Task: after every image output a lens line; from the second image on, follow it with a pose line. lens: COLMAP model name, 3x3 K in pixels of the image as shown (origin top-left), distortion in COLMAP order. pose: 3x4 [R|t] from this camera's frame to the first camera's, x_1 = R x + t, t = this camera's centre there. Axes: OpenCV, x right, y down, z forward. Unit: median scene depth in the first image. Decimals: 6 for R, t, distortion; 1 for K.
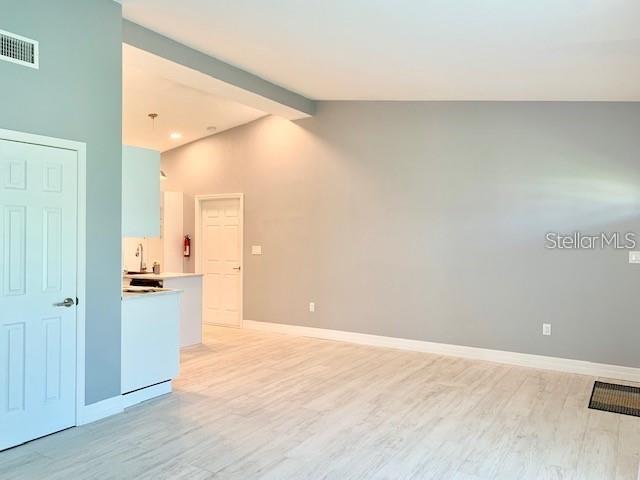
lens RADIAL K [[489.2, 0, 322.3], [0, 489.2, 235.2], [0, 0, 1]] dist [0.060083, -0.073928]
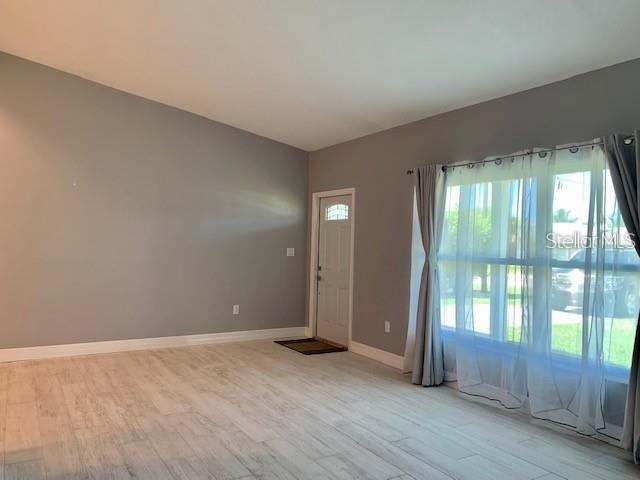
lens RADIAL K [[489.2, 0, 322.3], [0, 489.2, 235.2], [0, 0, 1]] dist [0.060083, -0.073928]
pose [[0.441801, 0.029762, 0.896619, -0.740210], [-0.032285, 0.999330, -0.017263, 0.020653], [-0.896532, -0.021320, 0.442465, 0.333332]]
